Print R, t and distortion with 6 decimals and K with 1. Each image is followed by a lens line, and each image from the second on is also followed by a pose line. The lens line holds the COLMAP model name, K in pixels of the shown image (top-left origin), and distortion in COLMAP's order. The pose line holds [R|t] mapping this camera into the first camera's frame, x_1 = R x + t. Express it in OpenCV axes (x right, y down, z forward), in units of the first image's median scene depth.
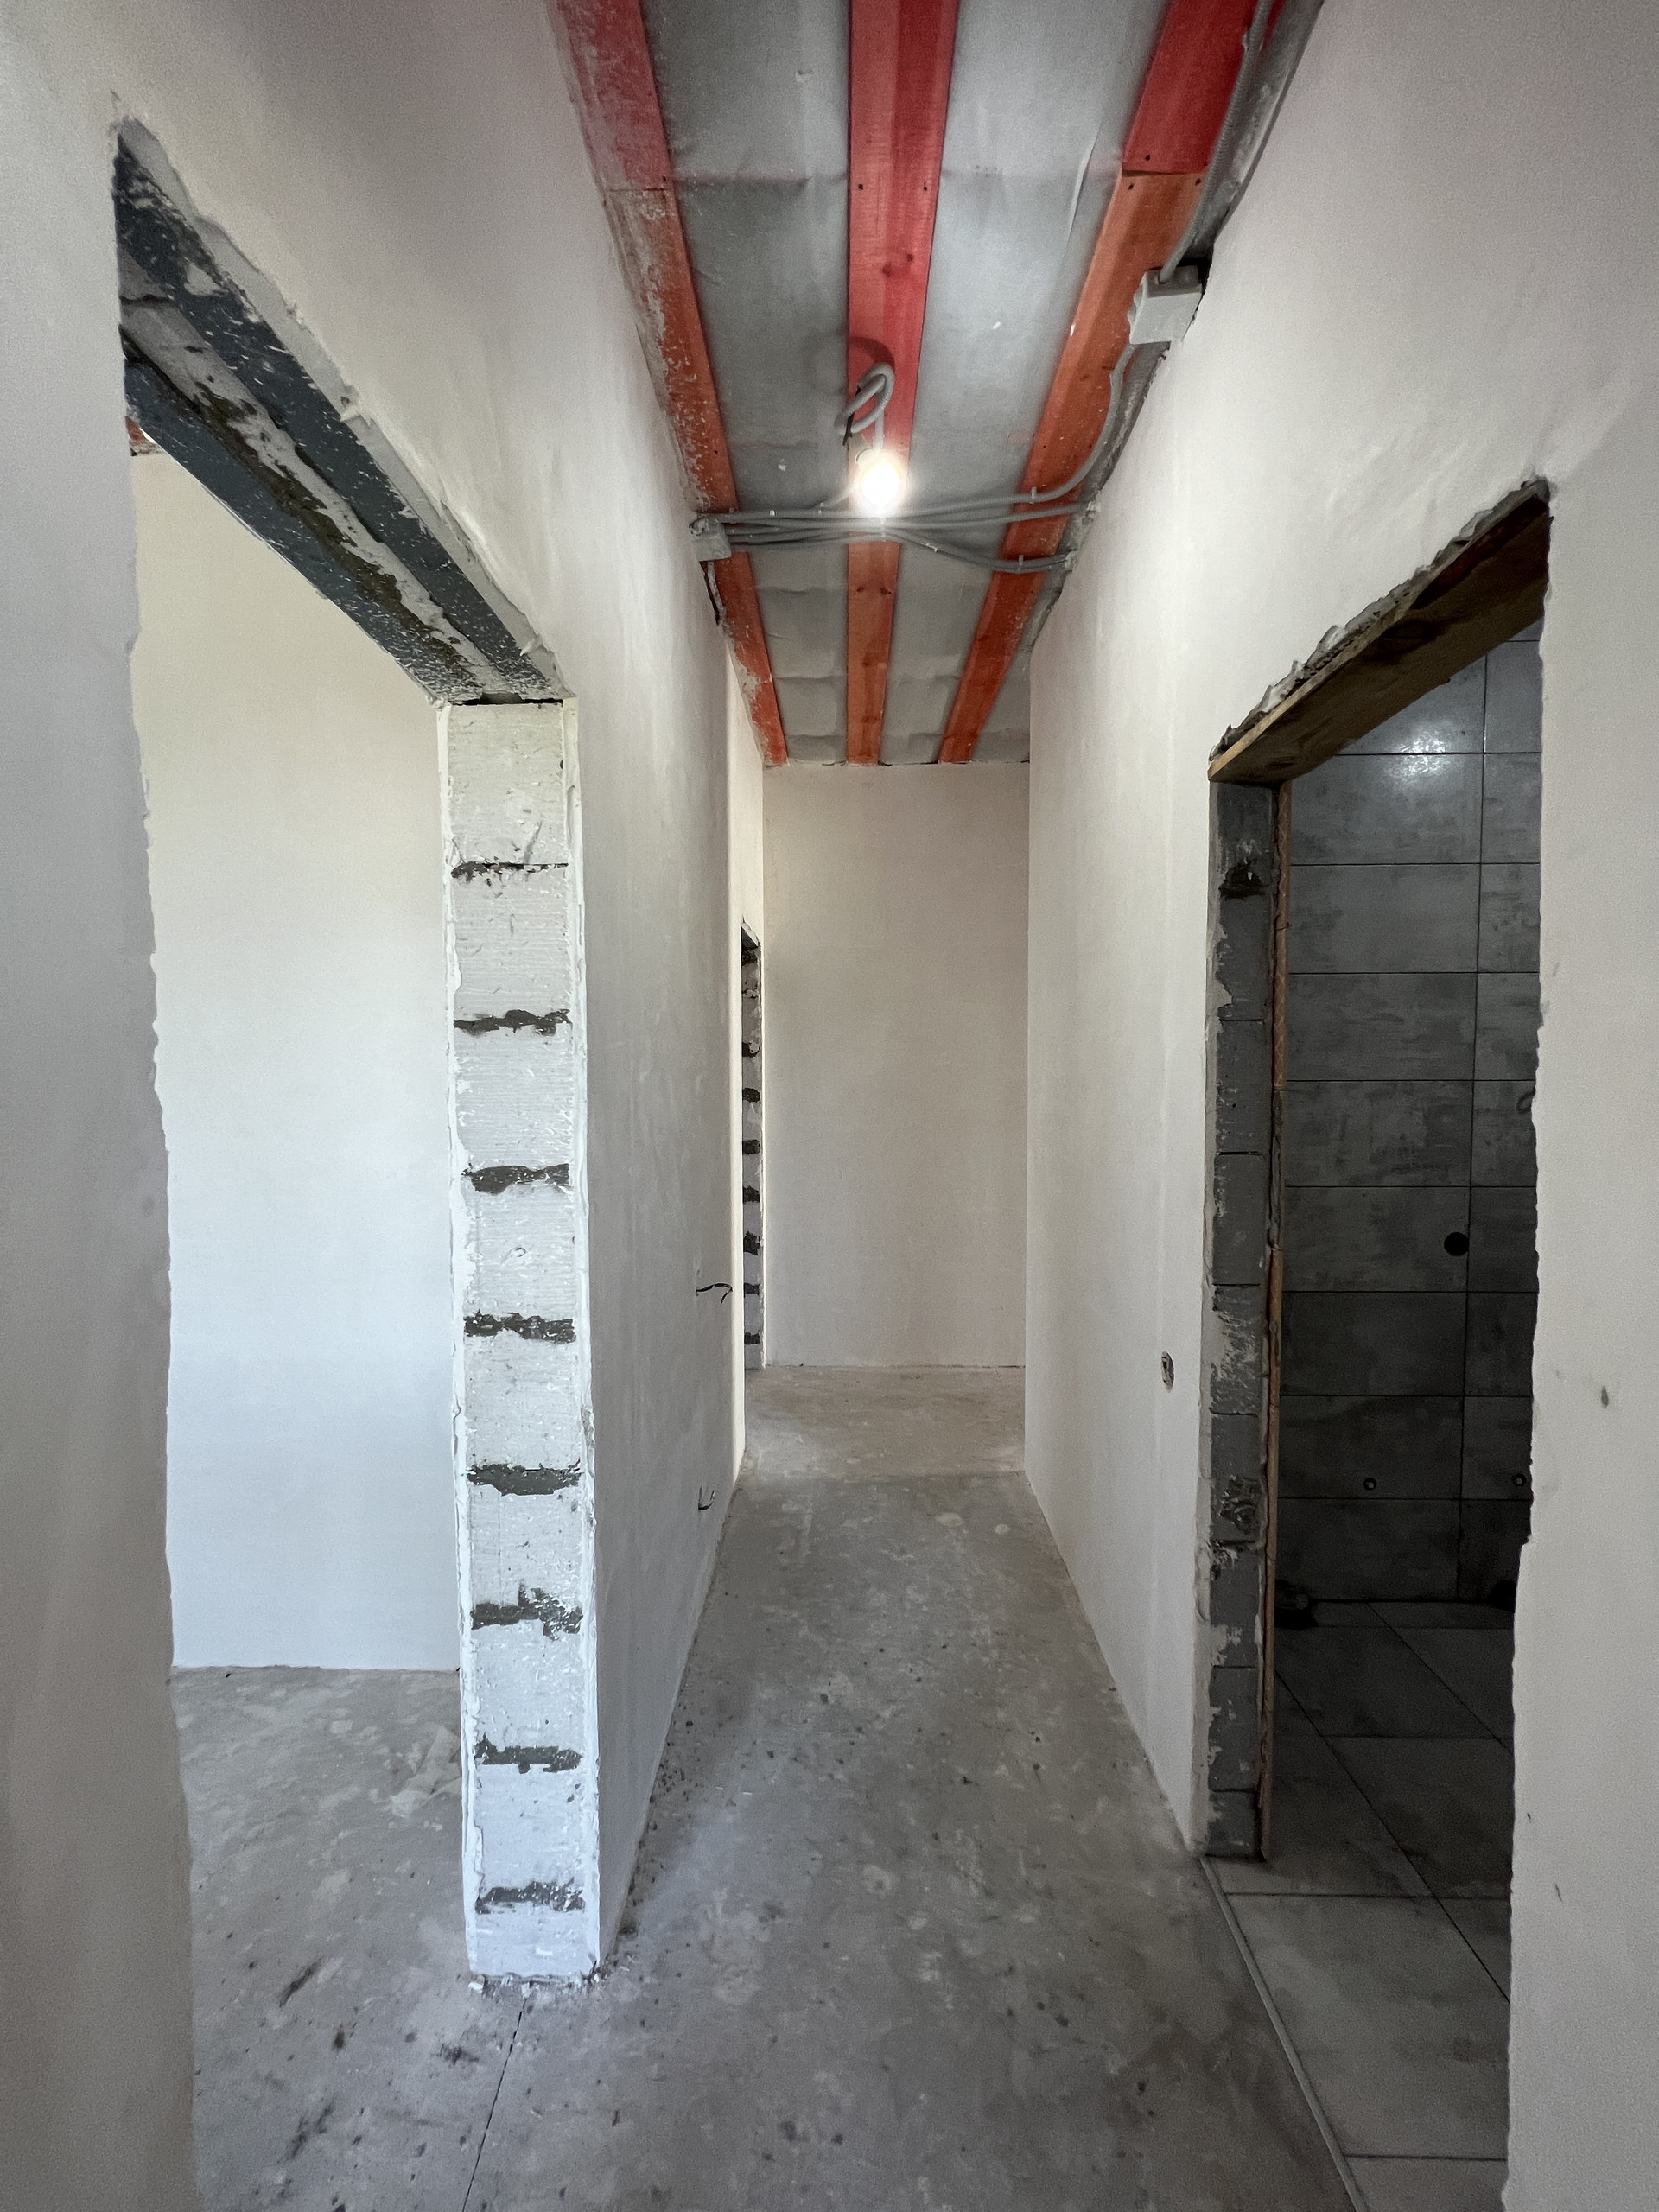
lens RADIAL K [[889.2, 0, 837.5], [0, 889.2, 1083.2], [0, 0, 1]] dist [-0.002814, 0.000128]
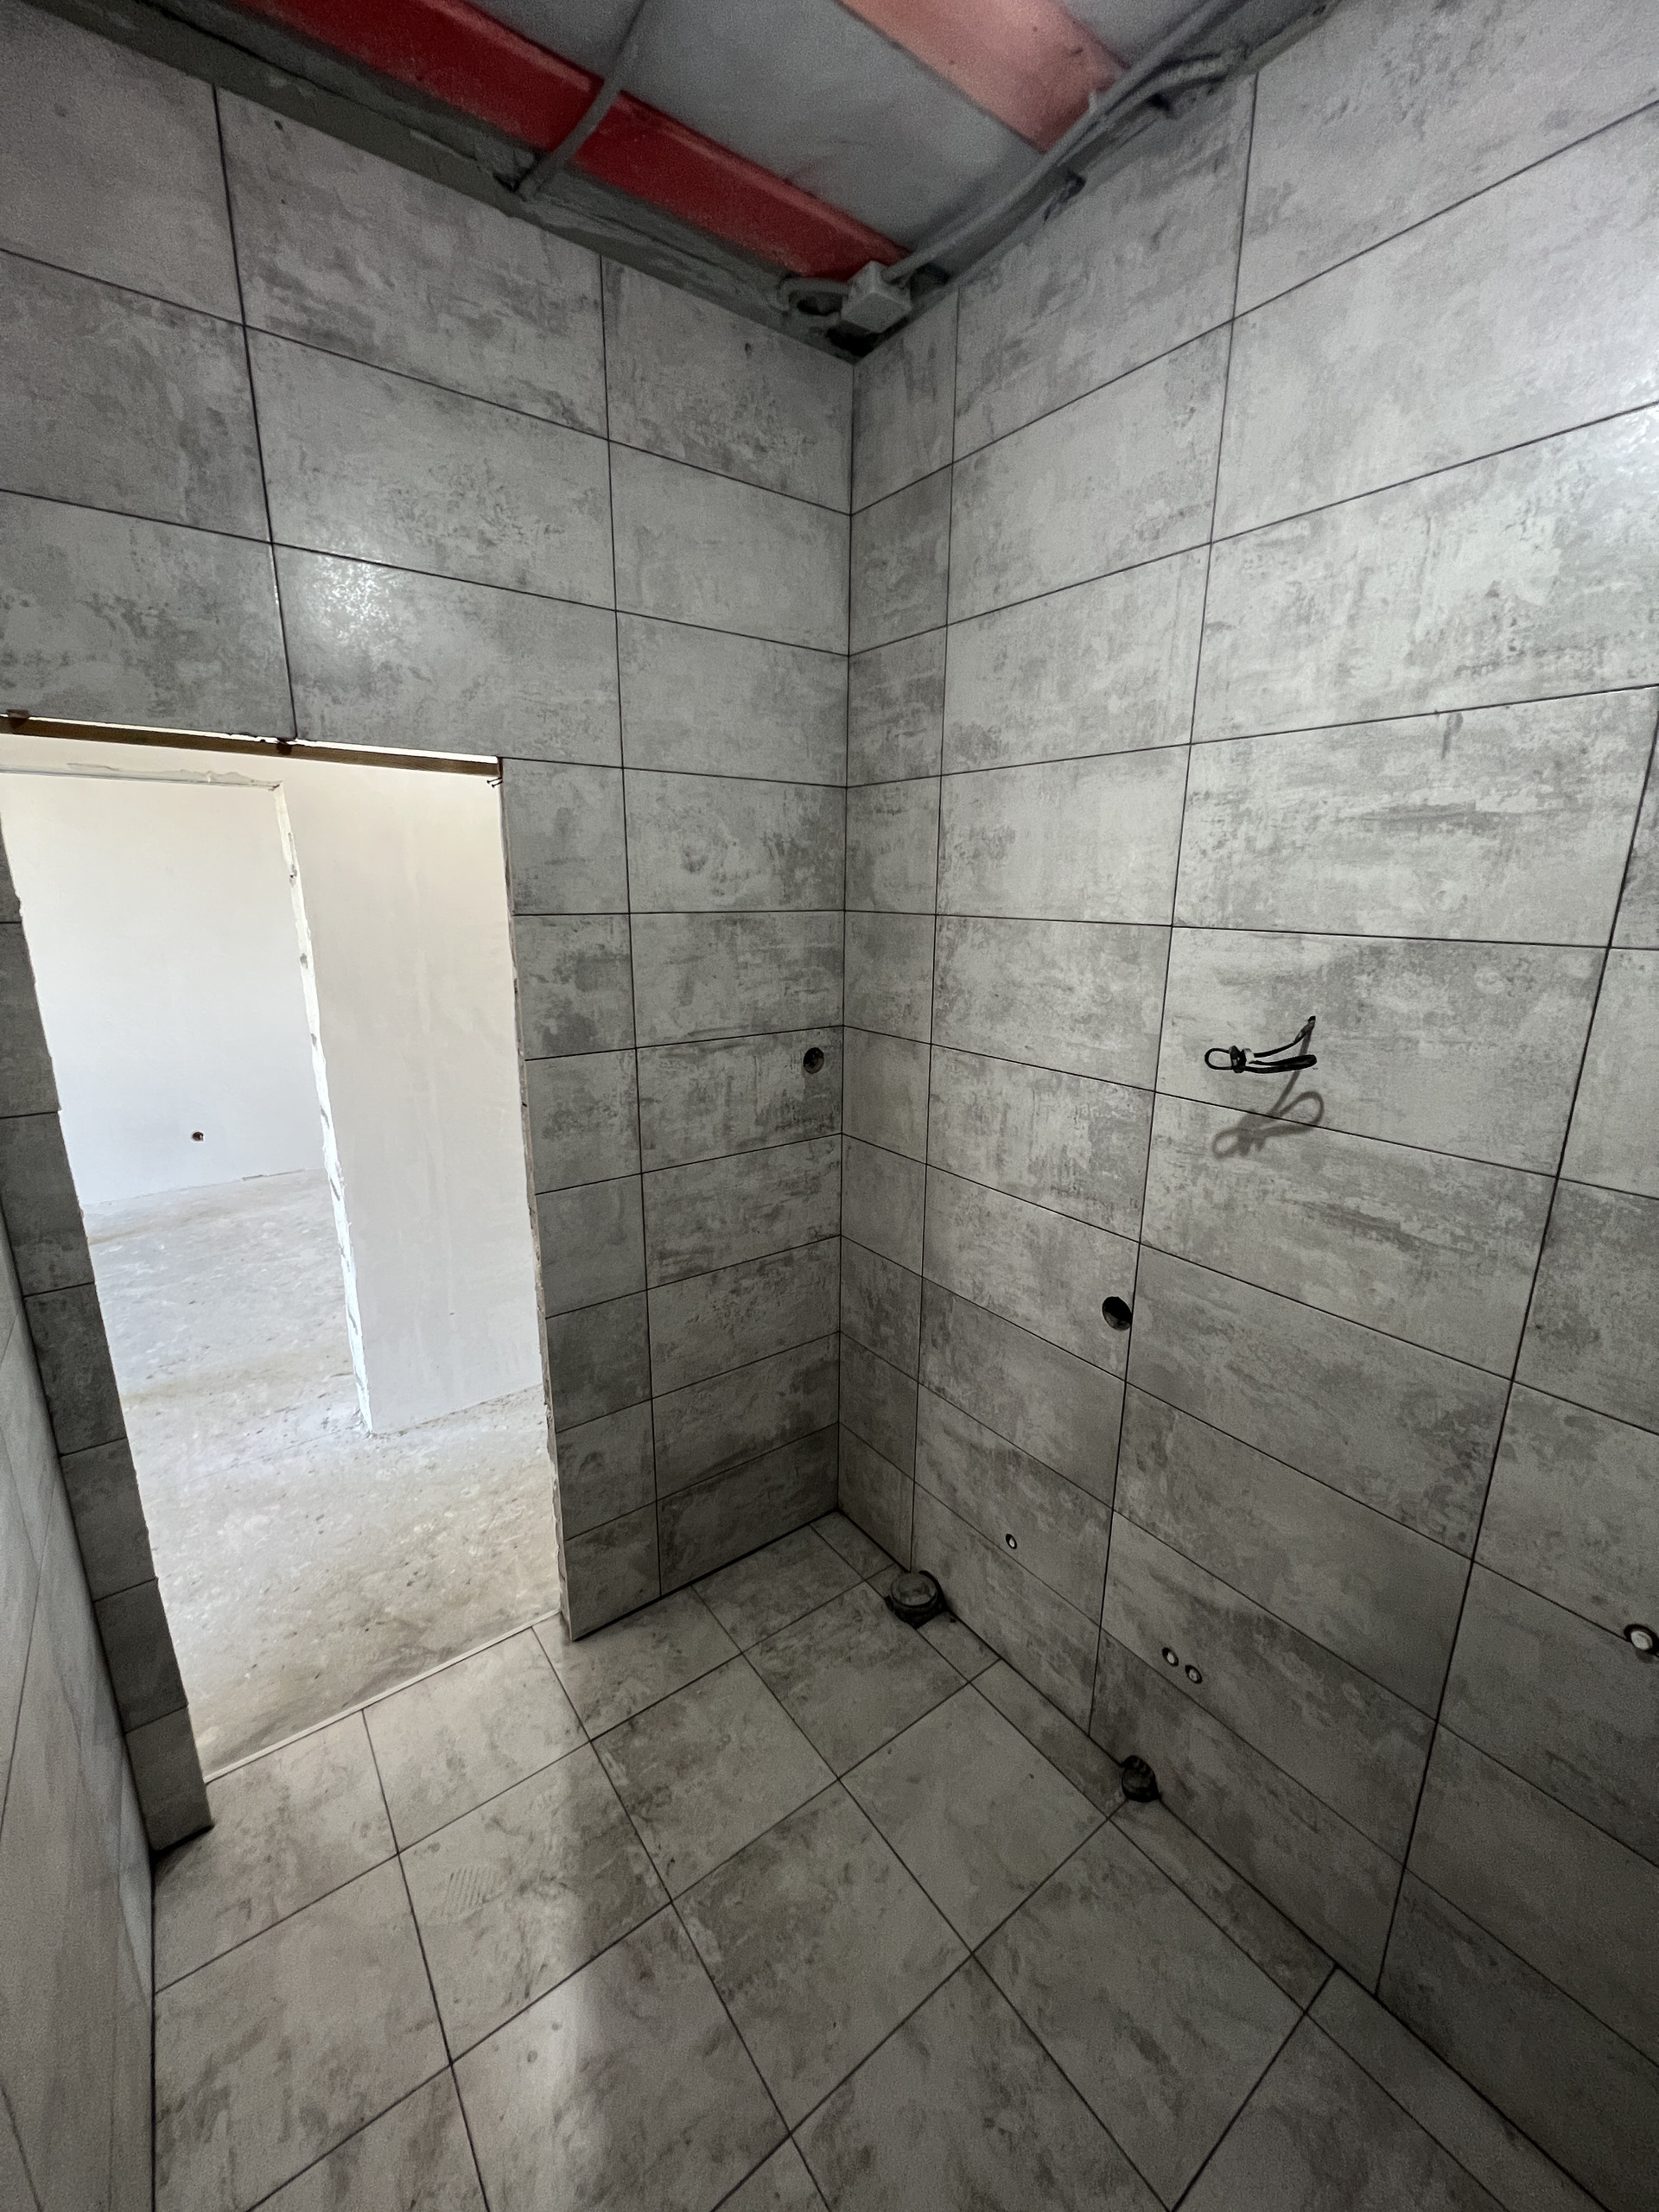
lens RADIAL K [[889.2, 0, 827.6], [0, 889.2, 1110.9], [0, 0, 1]] dist [-0.002814, 0.000128]
pose [[0.619566, 0.204608, -0.757808, 1.071114], [-0.050907, 0.973871, 0.221324, -0.123375], [0.783292, -0.098547, 0.613793, 0.401622]]
